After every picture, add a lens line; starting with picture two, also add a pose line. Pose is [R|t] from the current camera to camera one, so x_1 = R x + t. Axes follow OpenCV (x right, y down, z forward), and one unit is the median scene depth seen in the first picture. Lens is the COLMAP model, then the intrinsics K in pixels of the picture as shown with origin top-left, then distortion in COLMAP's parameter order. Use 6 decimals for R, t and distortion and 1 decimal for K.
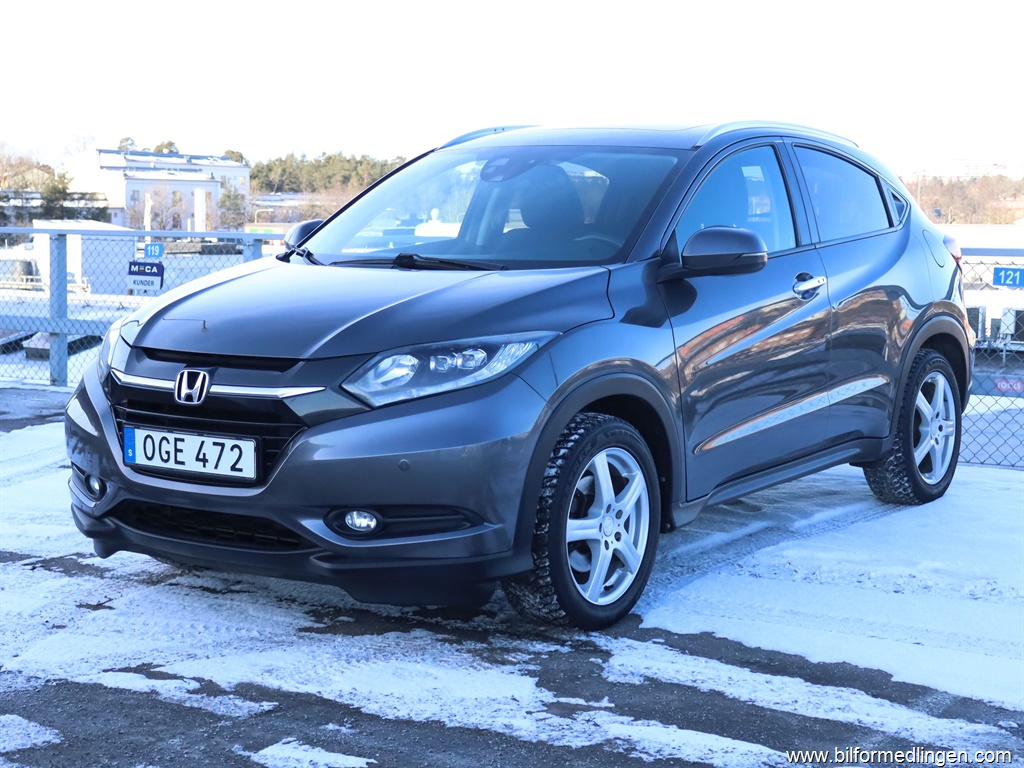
lens RADIAL K [[1846.2, 0, 512.0], [0, 1846.2, 384.0], [0, 0, 1]] dist [-0.039626, -0.071300]
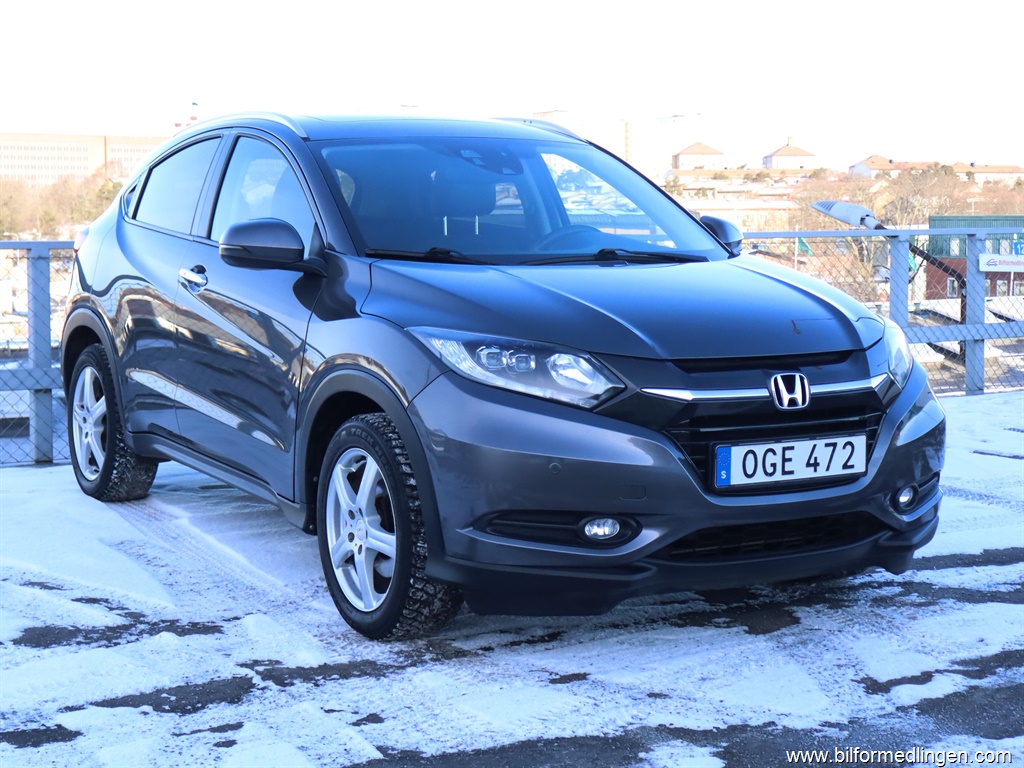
lens RADIAL K [[1846.2, 0, 512.0], [0, 1846.2, 384.0], [0, 0, 1]] dist [-0.039626, -0.071300]
pose [[0.423714, -0.097261, 0.900559, -1.084373], [0.094329, 0.993551, 0.062922, -0.074895], [-0.900871, 0.058288, 0.430156, 0.720284]]
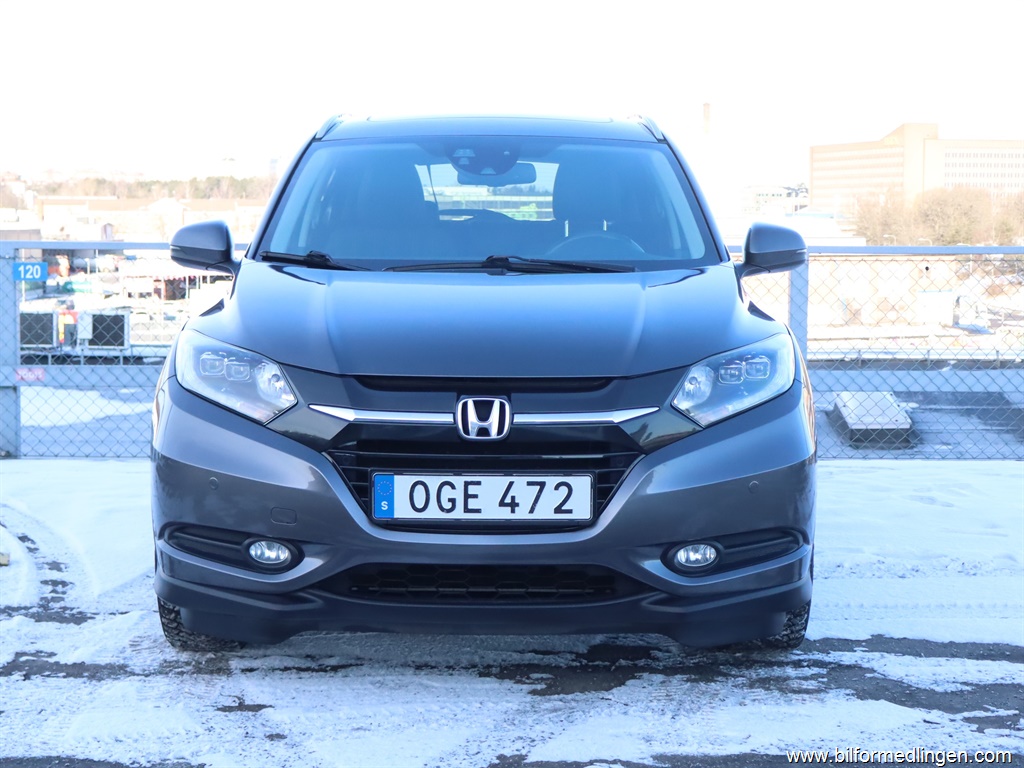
lens RADIAL K [[1907.7, 0, 512.0], [0, 1907.7, 384.0], [0, 0, 1]] dist [-0.018805, 0.028653]
pose [[0.822178, -0.054935, 0.566573, -0.649005], [0.057377, 0.998261, 0.013530, -0.024792], [-0.566331, 0.021385, 0.823900, 0.282826]]
